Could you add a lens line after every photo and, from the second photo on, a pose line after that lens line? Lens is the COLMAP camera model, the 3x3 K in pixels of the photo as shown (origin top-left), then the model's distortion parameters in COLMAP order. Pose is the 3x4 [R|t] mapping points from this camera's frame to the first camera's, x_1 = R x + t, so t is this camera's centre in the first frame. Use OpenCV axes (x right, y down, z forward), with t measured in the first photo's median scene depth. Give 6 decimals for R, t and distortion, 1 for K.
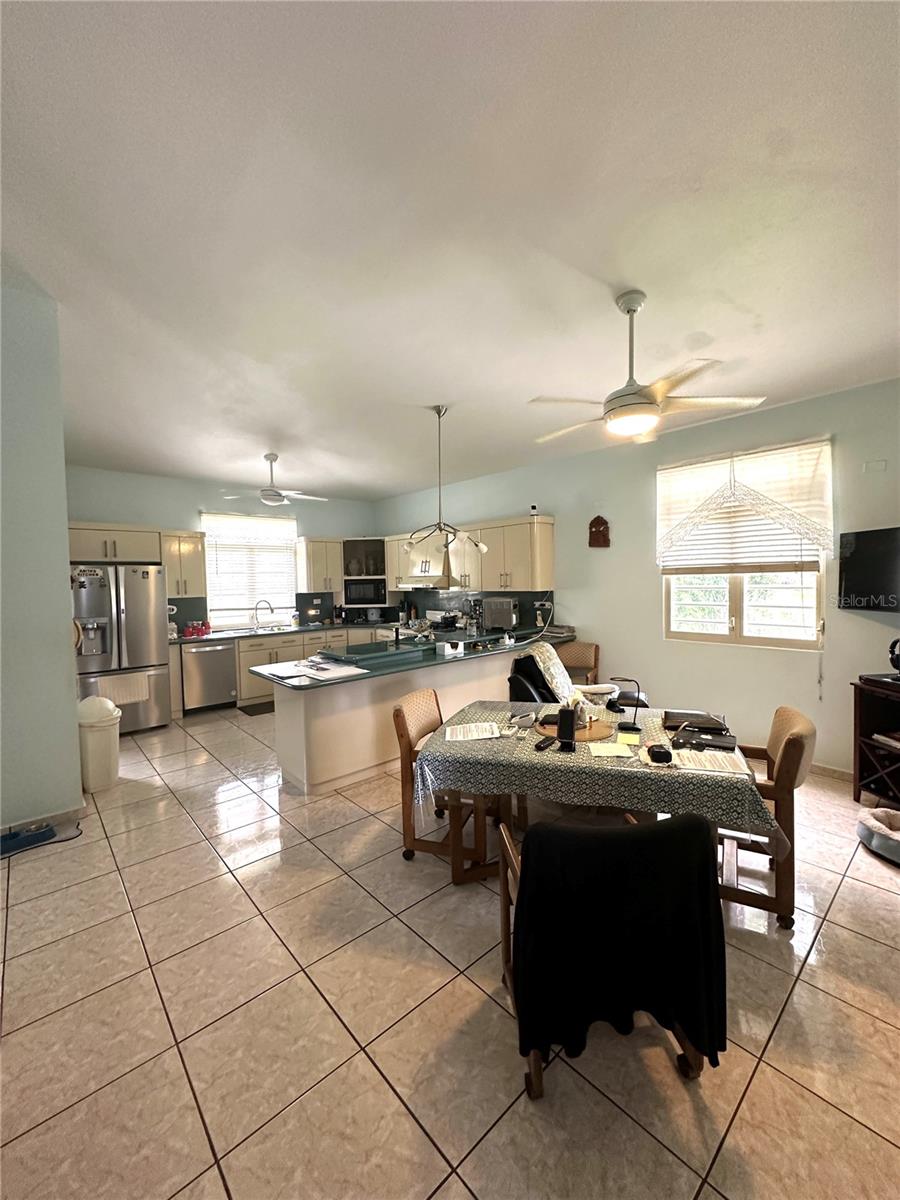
lens RADIAL K [[478.2, 0, 450.0], [0, 478.2, 600.0], [0, 0, 1]] dist [-0.001958, 0.000034]
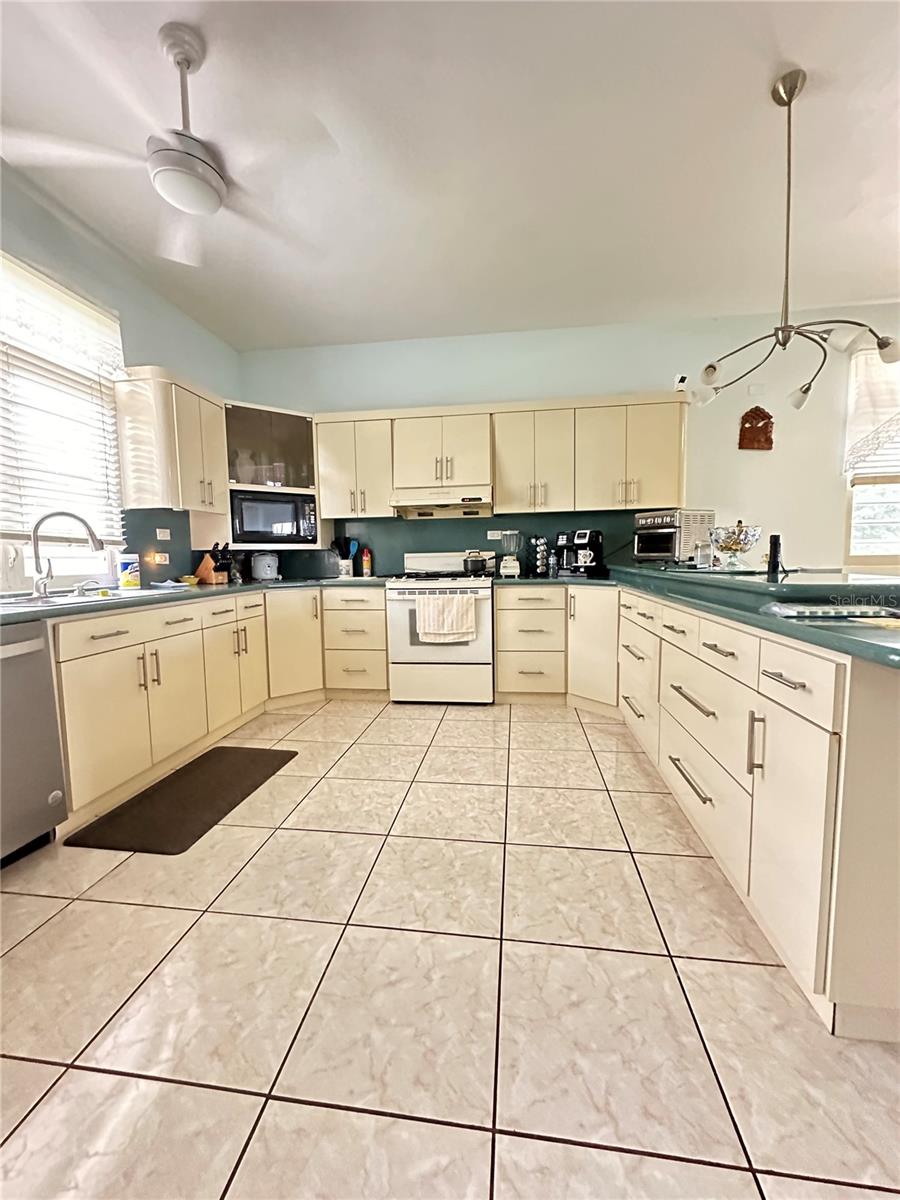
lens RADIAL K [[478.2, 0, 450.0], [0, 478.2, 600.0], [0, 0, 1]] dist [-0.001958, 0.000034]
pose [[0.763097, -0.049992, 0.644348, -0.412150], [0.028329, 0.998633, 0.043930, 0.058444], [-0.645663, -0.015269, 0.763470, 0.563707]]
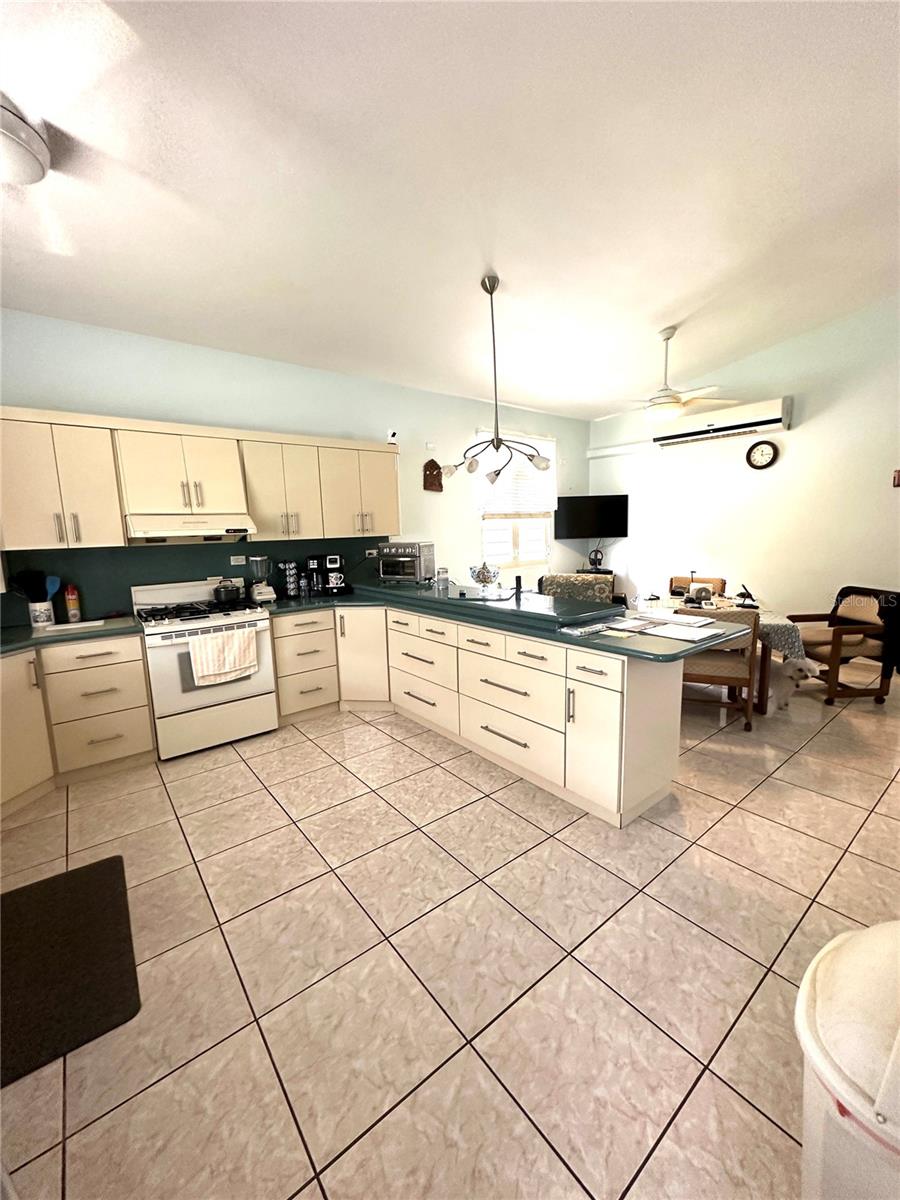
lens RADIAL K [[478.2, 0, 450.0], [0, 478.2, 600.0], [0, 0, 1]] dist [-0.001958, 0.000034]
pose [[0.066264, -0.125541, 0.989873, -0.551415], [0.070374, 0.990171, 0.120868, -0.000994], [-0.995317, 0.061652, 0.074447, 0.691438]]
